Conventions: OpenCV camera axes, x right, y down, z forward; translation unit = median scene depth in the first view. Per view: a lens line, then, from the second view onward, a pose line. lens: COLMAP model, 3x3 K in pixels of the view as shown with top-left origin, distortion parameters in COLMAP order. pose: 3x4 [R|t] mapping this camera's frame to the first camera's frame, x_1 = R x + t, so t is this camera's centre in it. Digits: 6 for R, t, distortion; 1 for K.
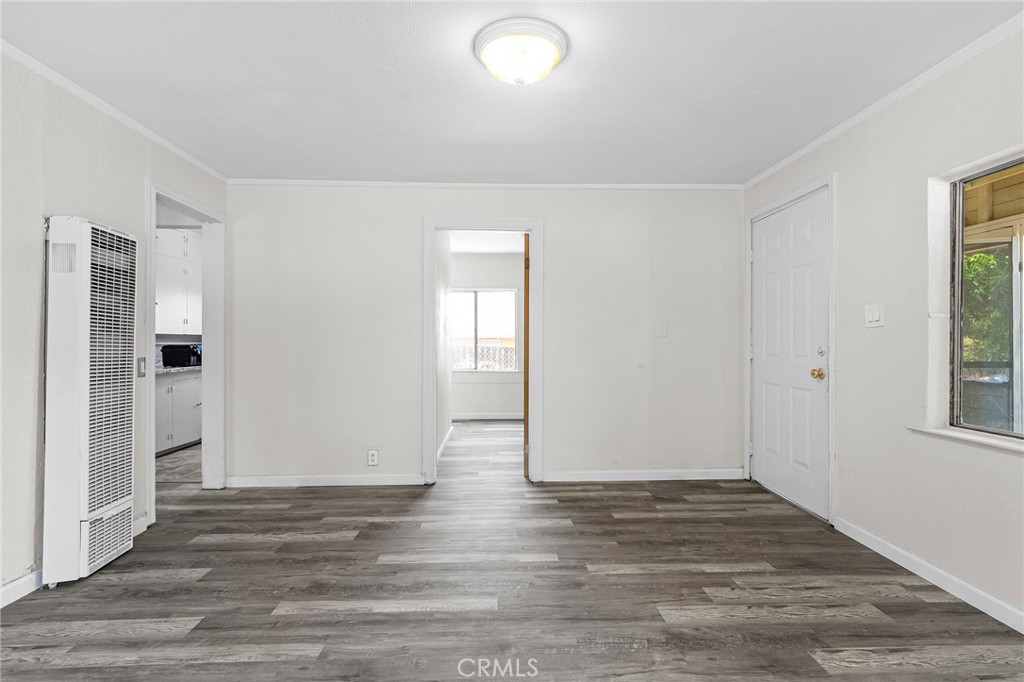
lens RADIAL K [[509.2, 0, 513.3], [0, 509.2, 346.9], [0, 0, 1]] dist [-0.004020, 0.000031]
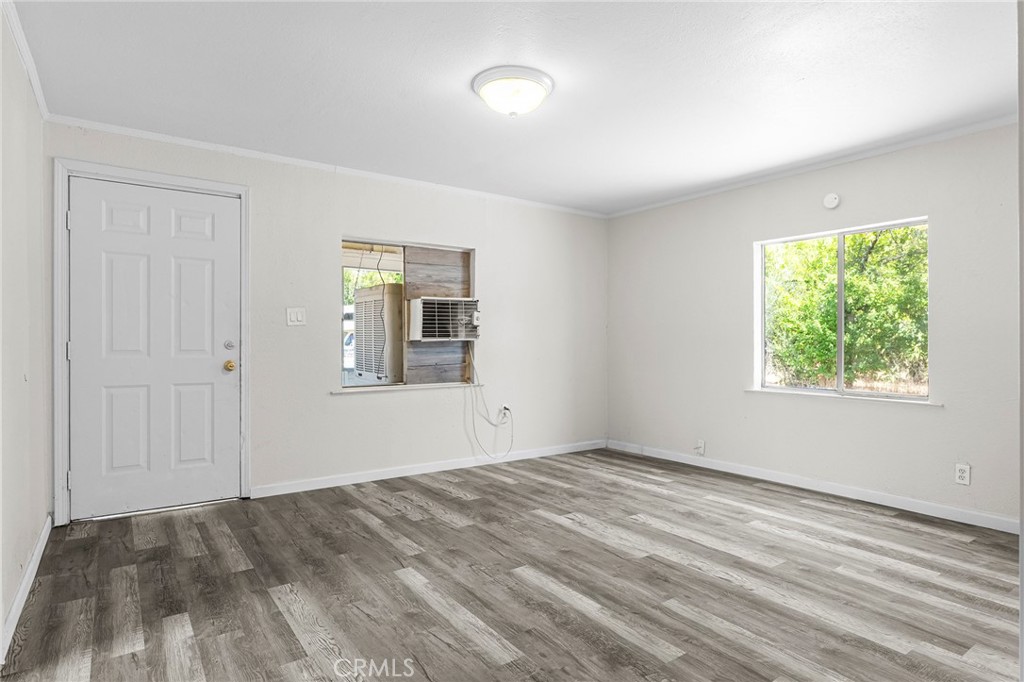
lens RADIAL K [[566.4, 0, 513.5], [0, 566.4, 330.7], [0, 0, 1]] dist [-0.000403, -0.000483]
pose [[-0.556970, 0.011978, 0.830446, -0.999467], [0.008330, 0.999926, -0.008836, -0.008932], [-0.830491, 0.001997, -0.557029, 1.588633]]
